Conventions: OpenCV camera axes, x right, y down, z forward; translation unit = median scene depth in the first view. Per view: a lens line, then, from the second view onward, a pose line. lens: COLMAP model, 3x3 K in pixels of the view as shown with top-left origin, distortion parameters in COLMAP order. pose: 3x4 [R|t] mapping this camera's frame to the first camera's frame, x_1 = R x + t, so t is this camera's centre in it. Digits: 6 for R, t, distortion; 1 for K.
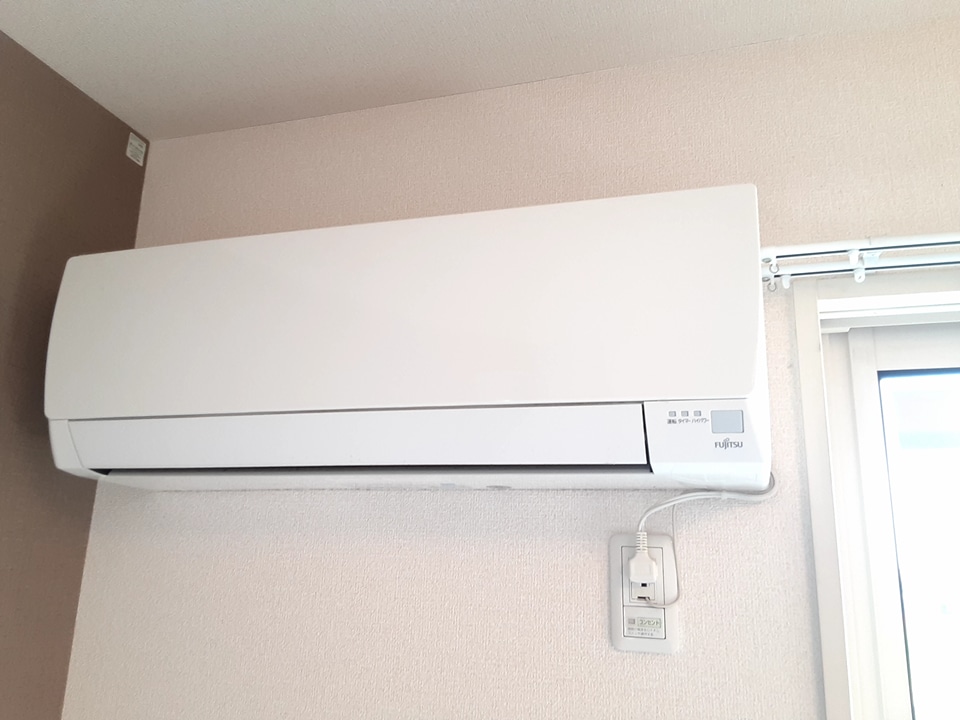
lens RADIAL K [[772.6, 0, 478.9], [0, 772.6, 372.8], [0, 0, 1]] dist [0.062405, -0.002703]
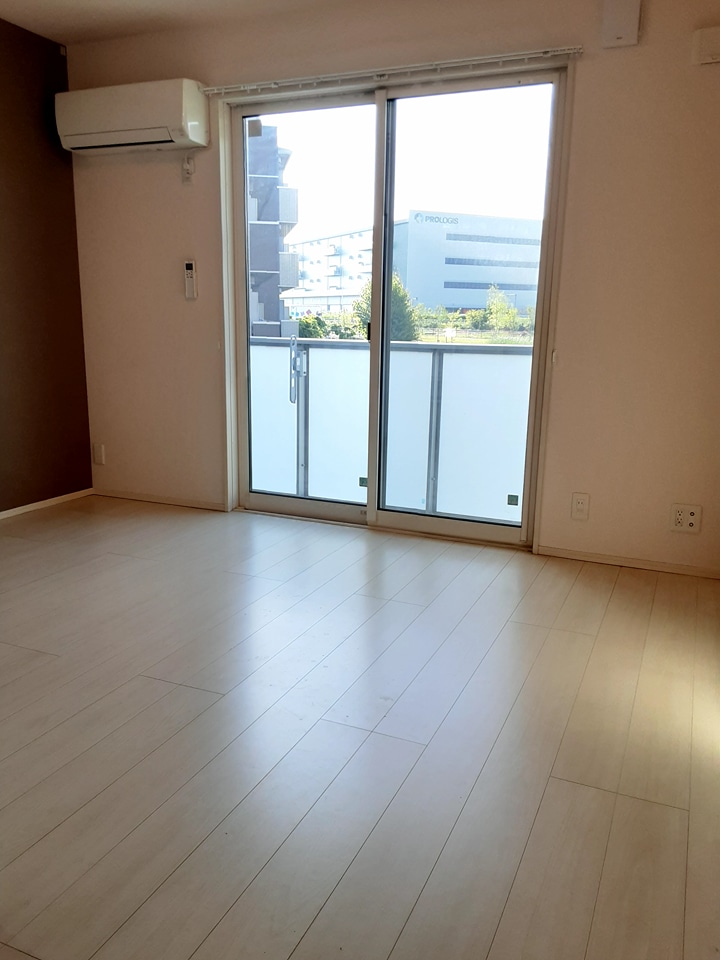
lens RADIAL K [[772.6, 0, 360.0], [0, 772.6, 480.0], [0, 0, 1]] dist [0.062405, -0.002703]
pose [[0.992340, 0.011223, -0.123023, 1.706154], [0.042546, 0.903888, 0.425648, -0.003269], [0.115975, -0.427622, 0.896487, -3.624956]]
